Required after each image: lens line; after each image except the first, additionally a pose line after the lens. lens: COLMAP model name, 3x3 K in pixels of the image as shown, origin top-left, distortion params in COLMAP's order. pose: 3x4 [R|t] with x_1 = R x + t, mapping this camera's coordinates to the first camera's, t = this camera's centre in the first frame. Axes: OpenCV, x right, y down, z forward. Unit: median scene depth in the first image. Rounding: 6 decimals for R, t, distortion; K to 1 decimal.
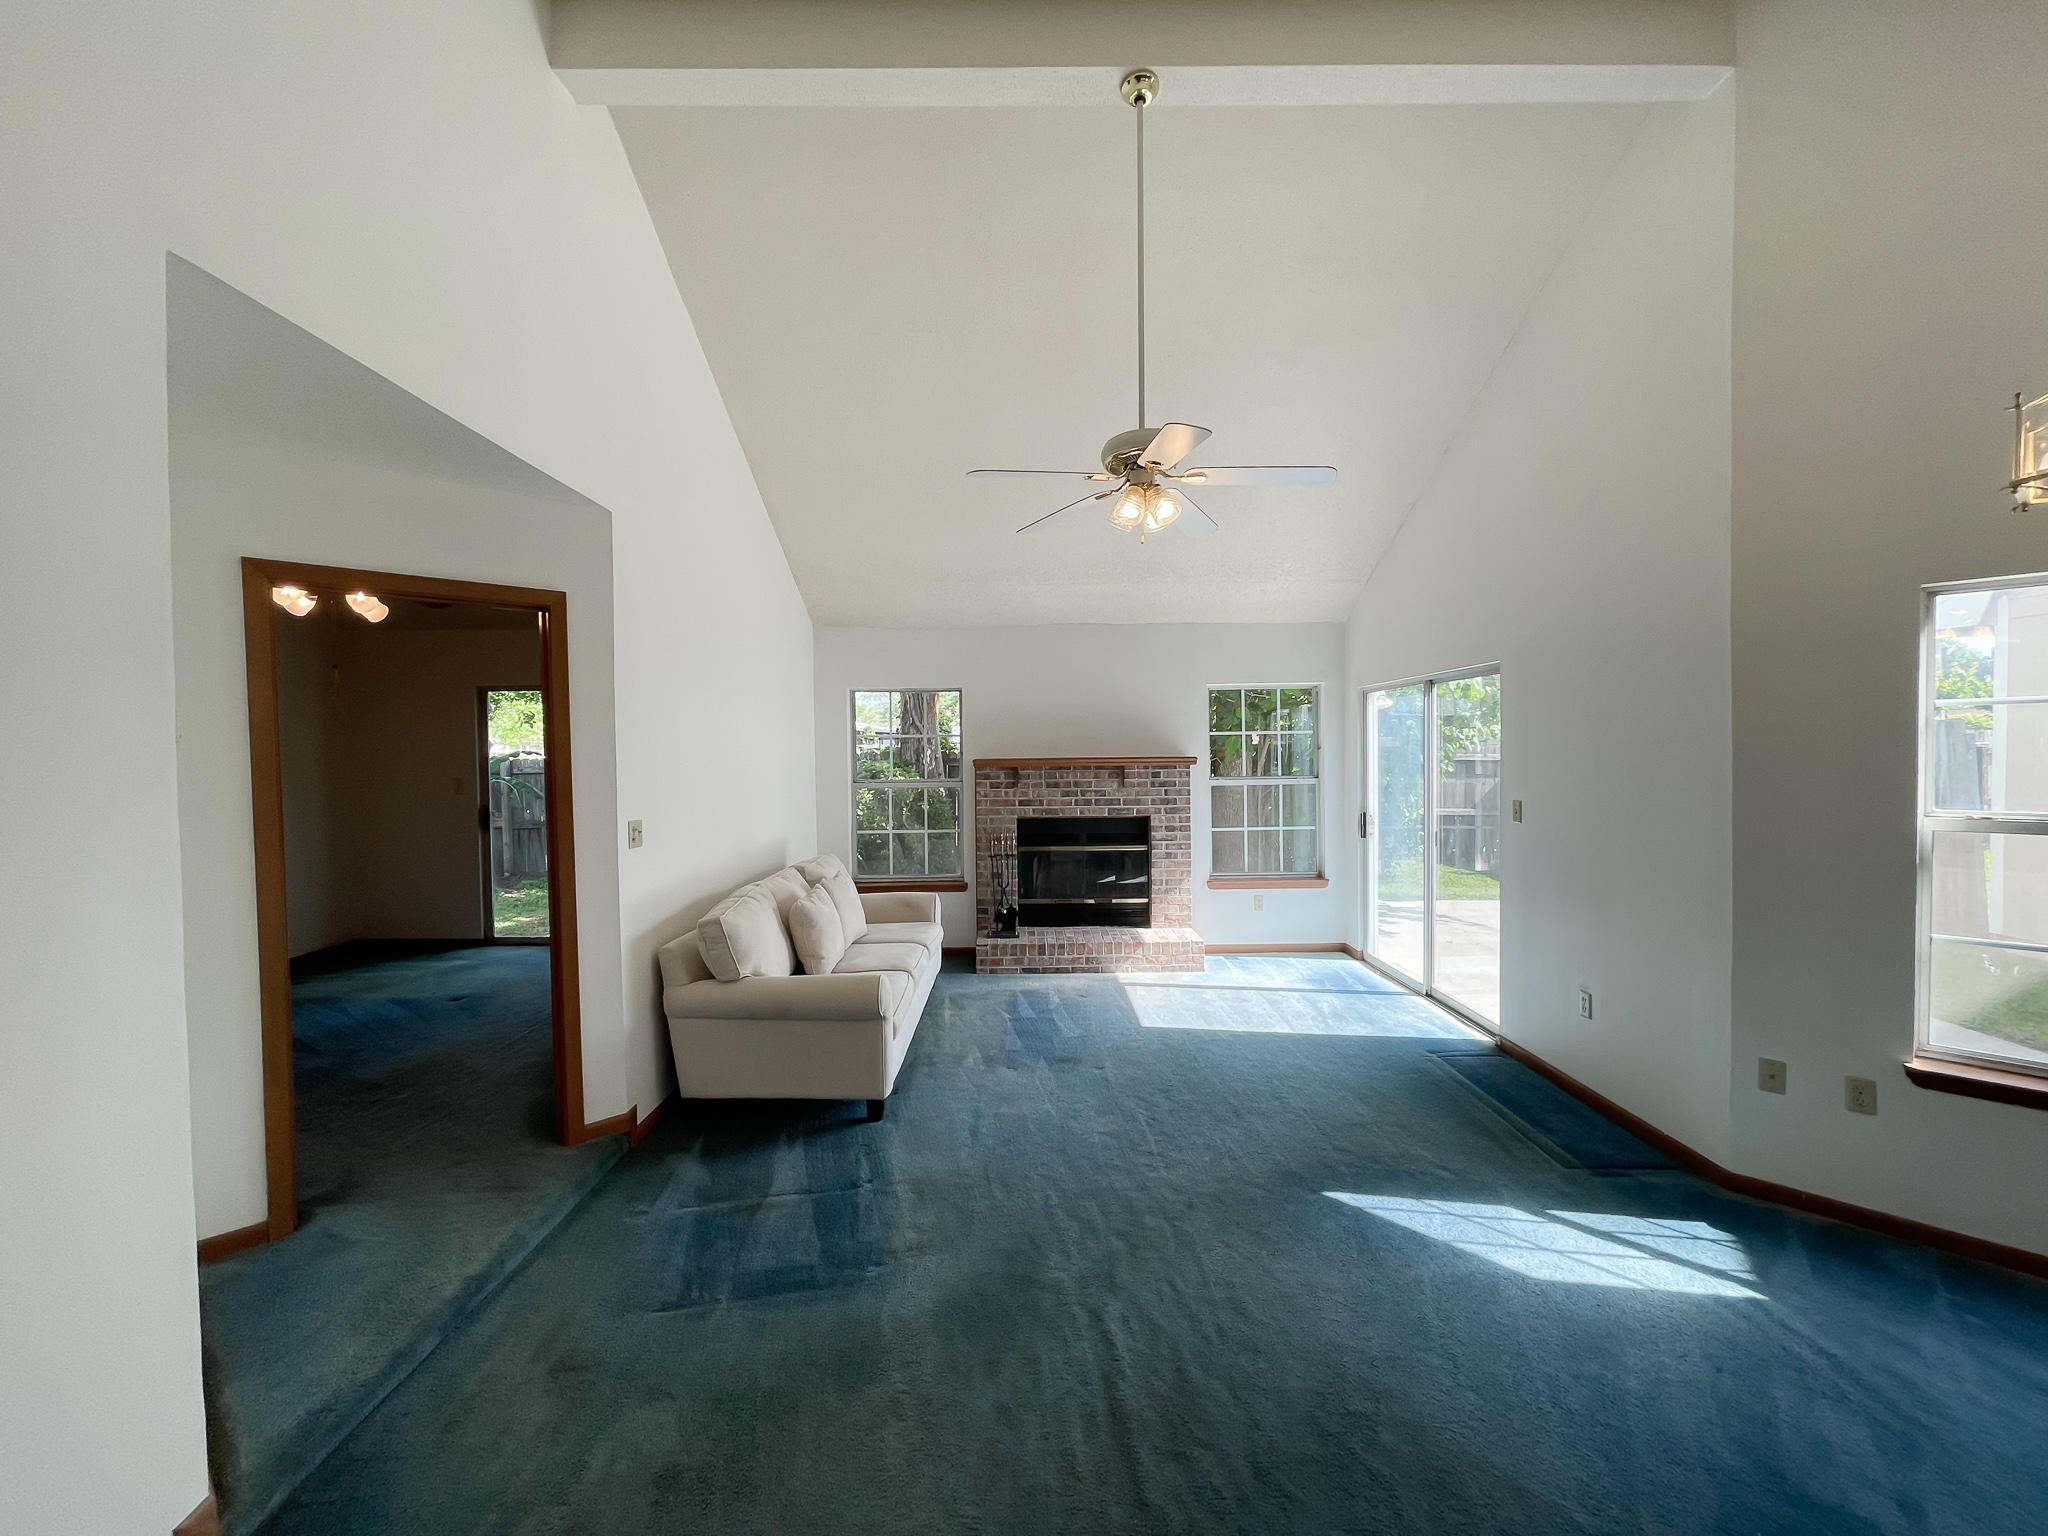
lens RADIAL K [[825.4, 0, 1006.0], [0, 825.4, 760.8], [0, 0, 1]] dist [0.000069, 0.001207]
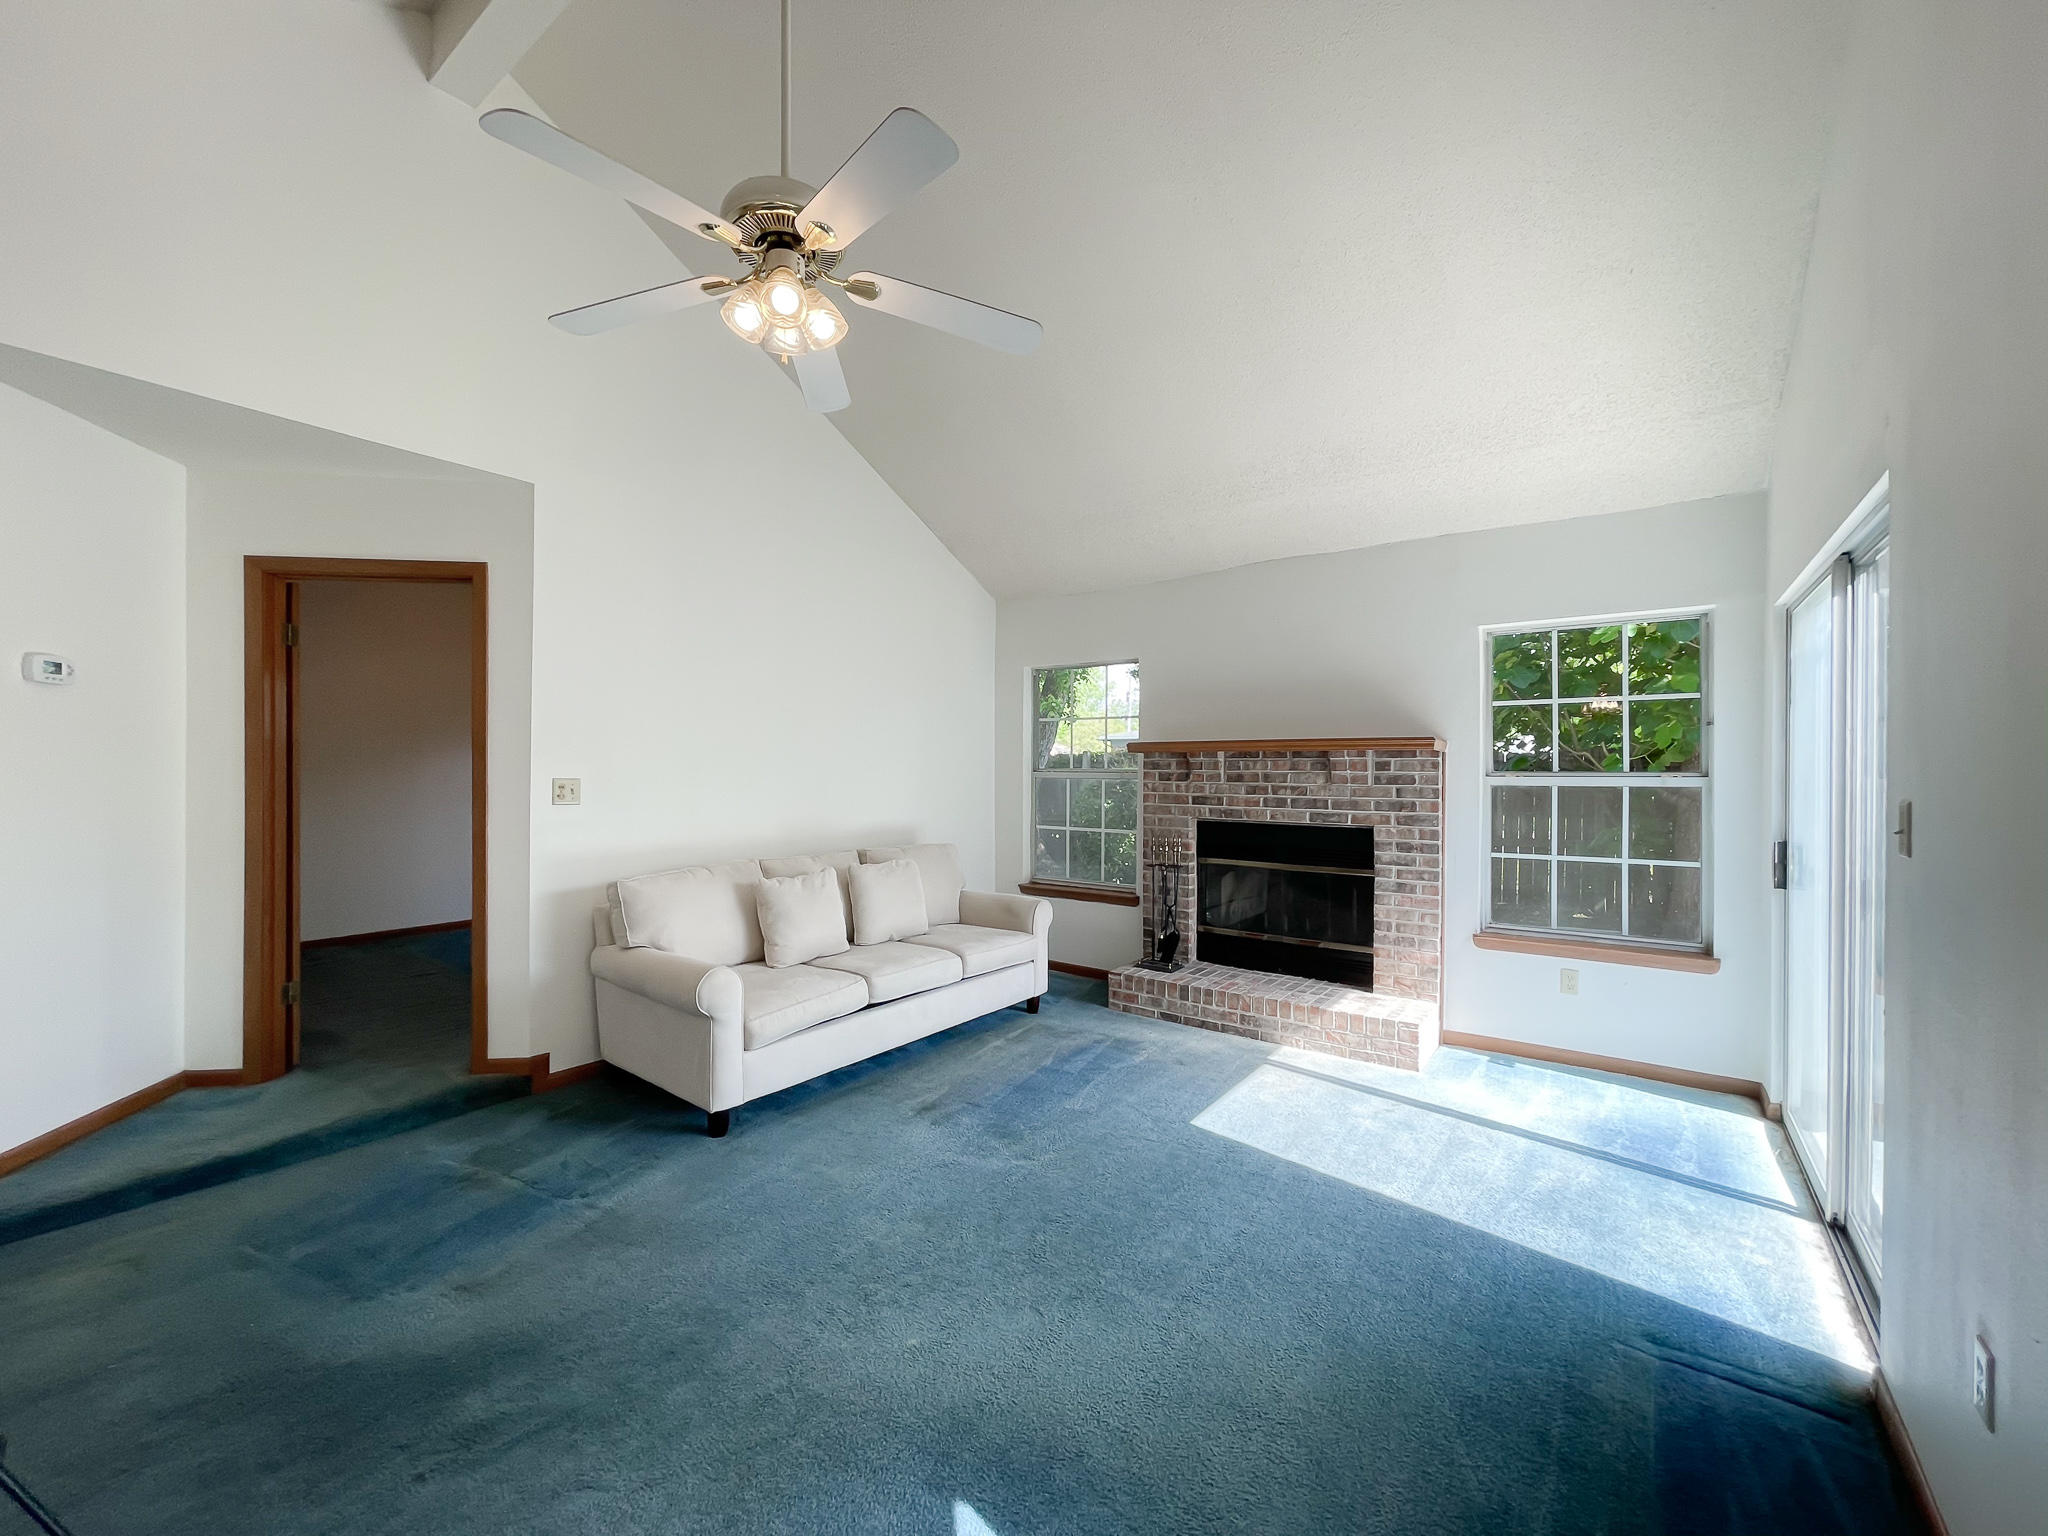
lens RADIAL K [[825.4, 0, 1018.5], [0, 825.4, 763.3], [0, 0, 1]] dist [0.000069, 0.001207]
pose [[0.802845, 0.010260, -0.596099, 0.351823], [-0.021565, 0.999697, -0.011838, 0.029781], [0.595798, 0.022358, 0.802823, 0.284216]]
